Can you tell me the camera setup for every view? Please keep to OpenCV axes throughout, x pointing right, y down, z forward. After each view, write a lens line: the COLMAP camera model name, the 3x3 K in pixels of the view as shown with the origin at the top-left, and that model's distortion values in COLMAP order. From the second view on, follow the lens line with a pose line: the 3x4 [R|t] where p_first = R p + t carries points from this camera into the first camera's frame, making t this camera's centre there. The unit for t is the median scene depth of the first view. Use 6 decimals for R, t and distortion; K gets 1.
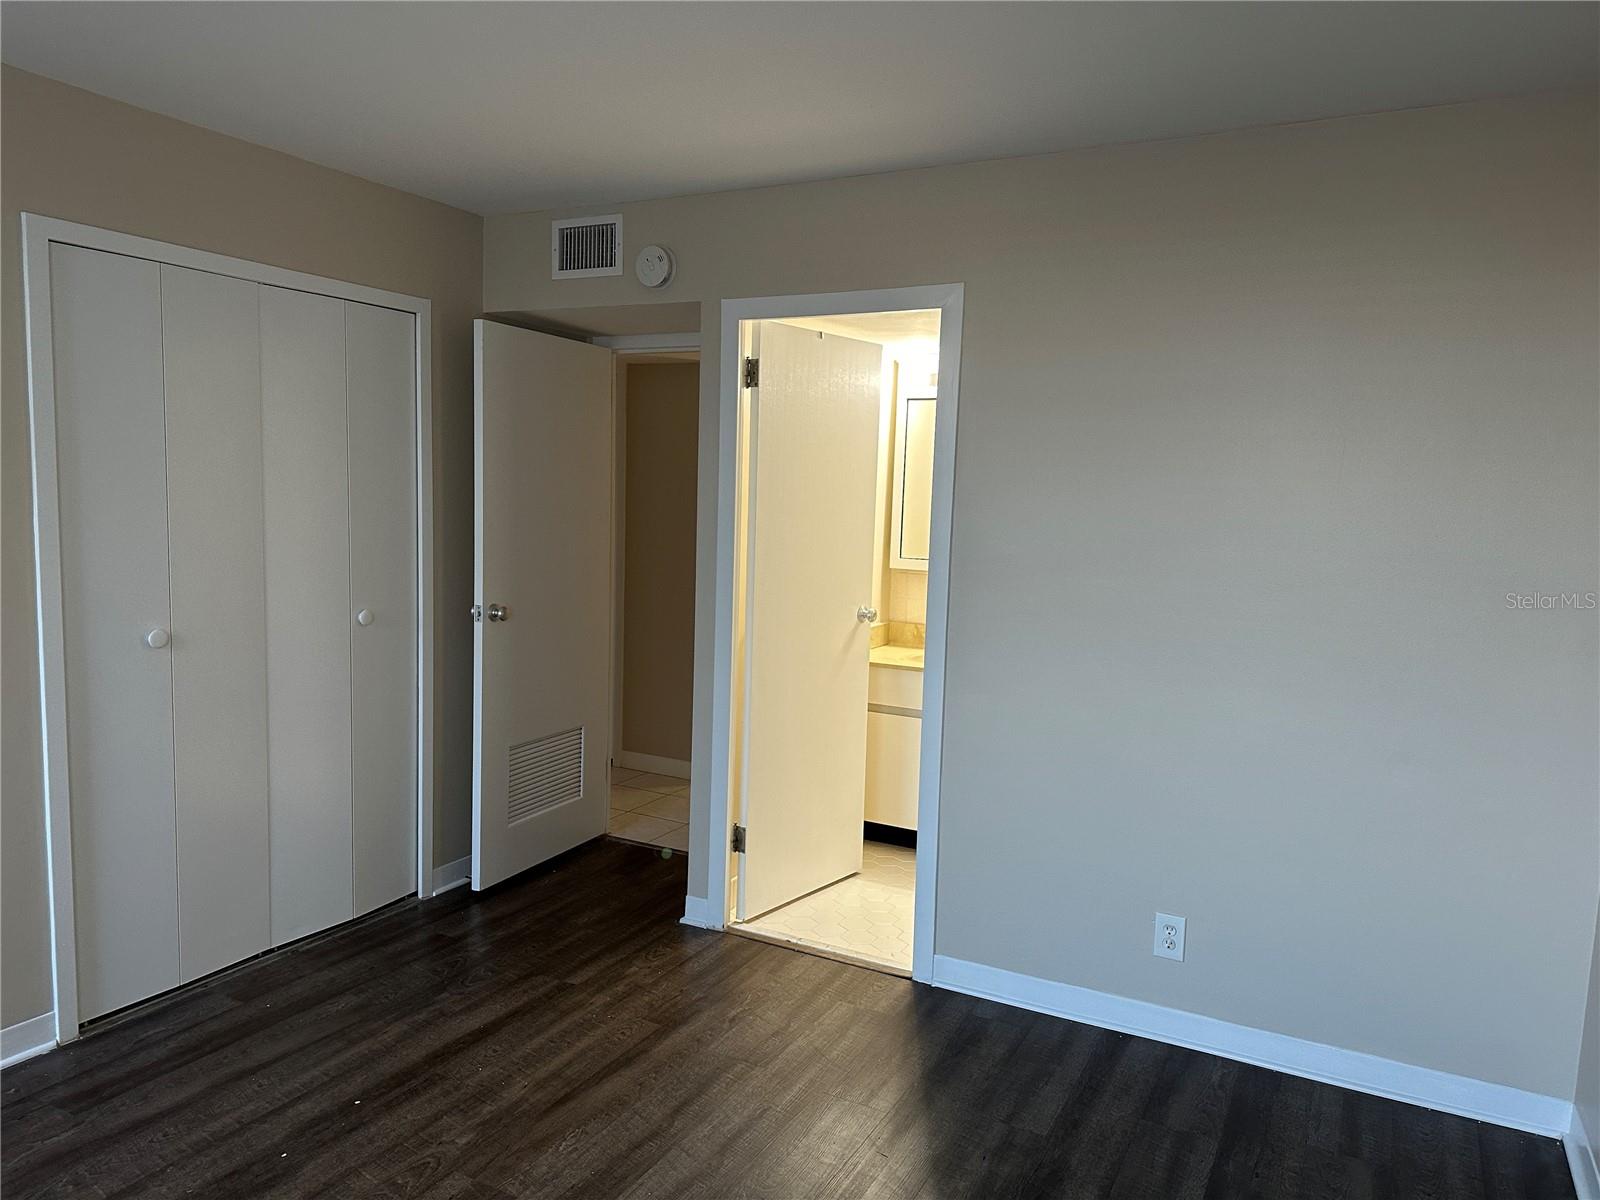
lens RADIAL K [[1114.9, 0, 794.4], [0, 1114.9, 605.5], [0, 0, 1]] dist [0.021428, -0.039469]
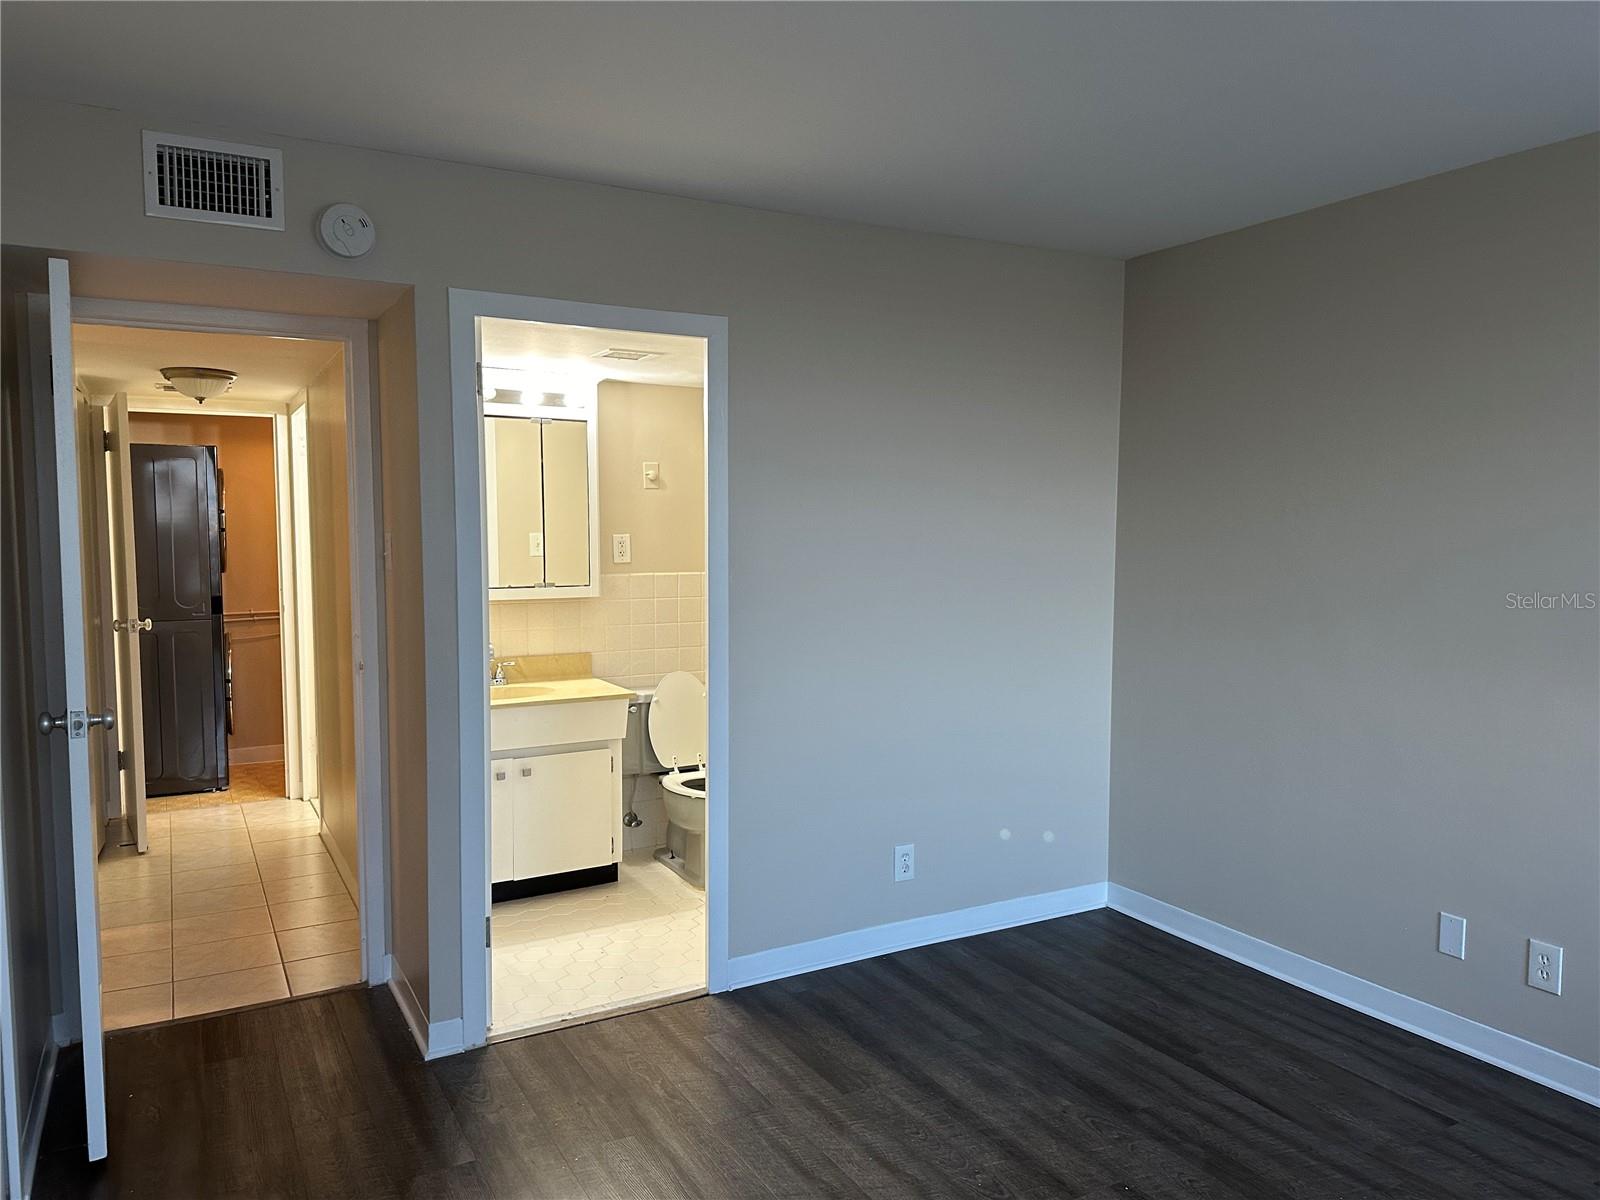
lens RADIAL K [[1114.9, 0, 795.4], [0, 1114.9, 590.8], [0, 0, 1]] dist [0.021428, -0.039469]
pose [[0.549752, -0.086405, 0.830847, -0.704625], [0.108439, 0.993601, 0.031579, -0.053070], [-0.828260, 0.072736, 0.555604, 0.377339]]
